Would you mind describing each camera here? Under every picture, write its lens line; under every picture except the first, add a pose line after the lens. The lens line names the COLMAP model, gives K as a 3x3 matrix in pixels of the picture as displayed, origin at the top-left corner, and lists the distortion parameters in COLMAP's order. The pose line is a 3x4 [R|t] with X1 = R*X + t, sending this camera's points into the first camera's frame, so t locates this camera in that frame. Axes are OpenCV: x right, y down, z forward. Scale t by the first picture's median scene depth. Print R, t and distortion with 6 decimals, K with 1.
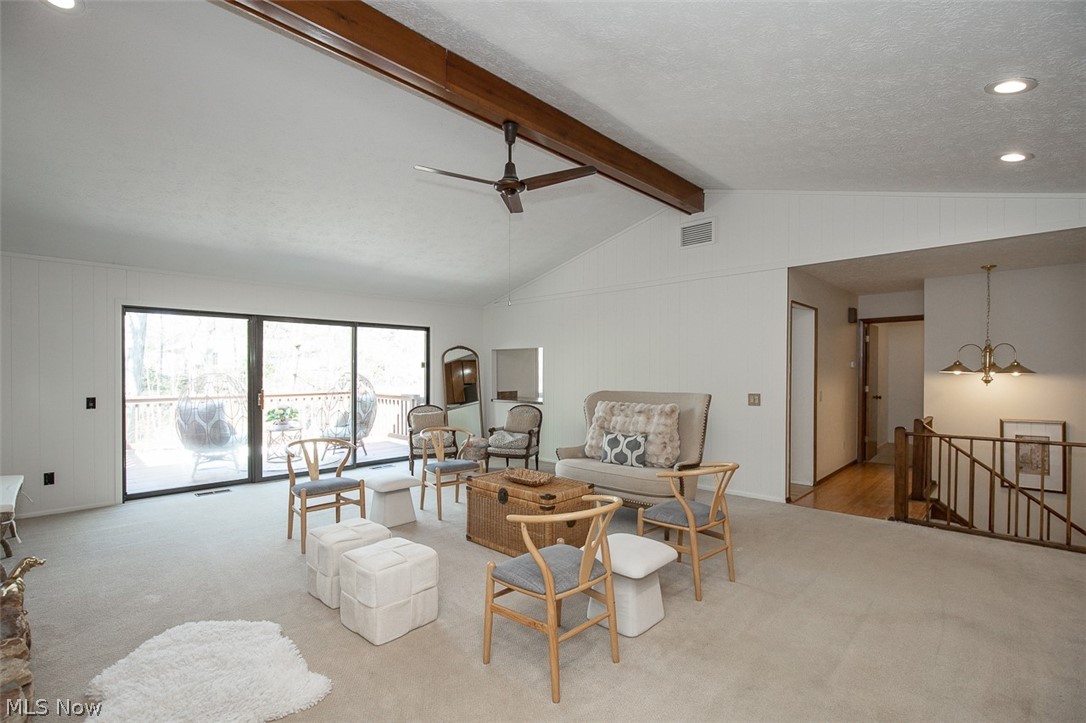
lens RADIAL K [[501.5, 0, 547.5], [0, 501.5, 372.3], [0, 0, 1]] dist [-0.008808, 0.001925]
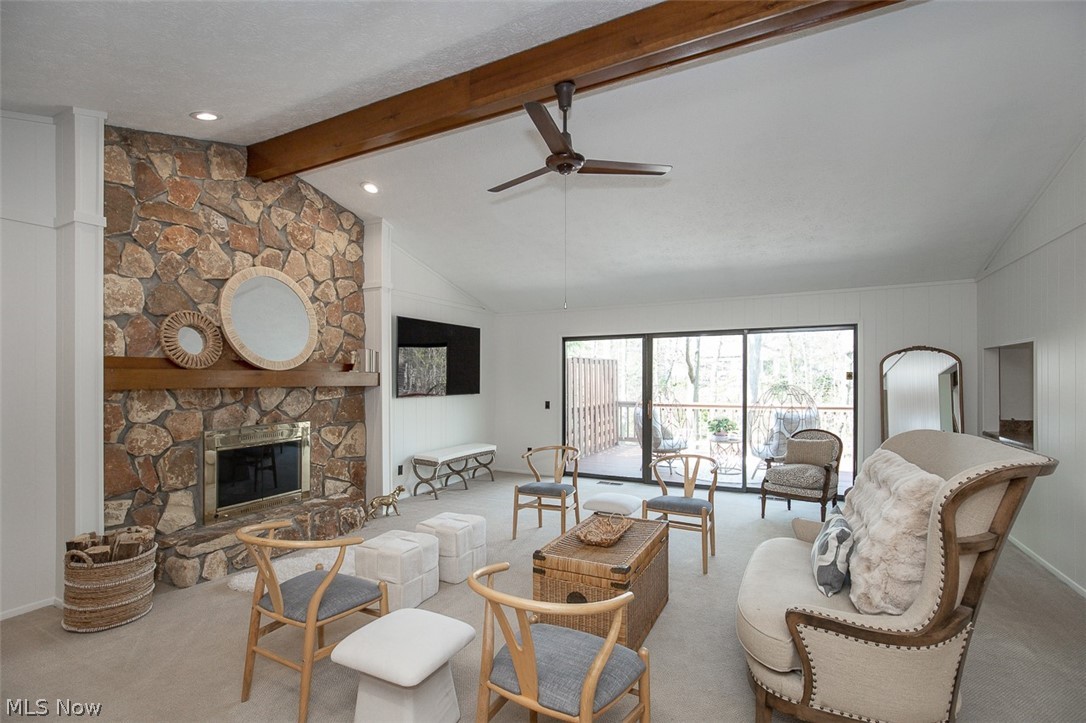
lens RADIAL K [[501.5, 0, 547.7], [0, 501.5, 362.7], [0, 0, 1]] dist [-0.008808, 0.001925]
pose [[0.289709, -0.036295, -0.956426, 0.425281], [-0.001435, 0.999263, -0.038355, -0.005635], [0.957114, 0.012485, 0.289443, 0.457018]]
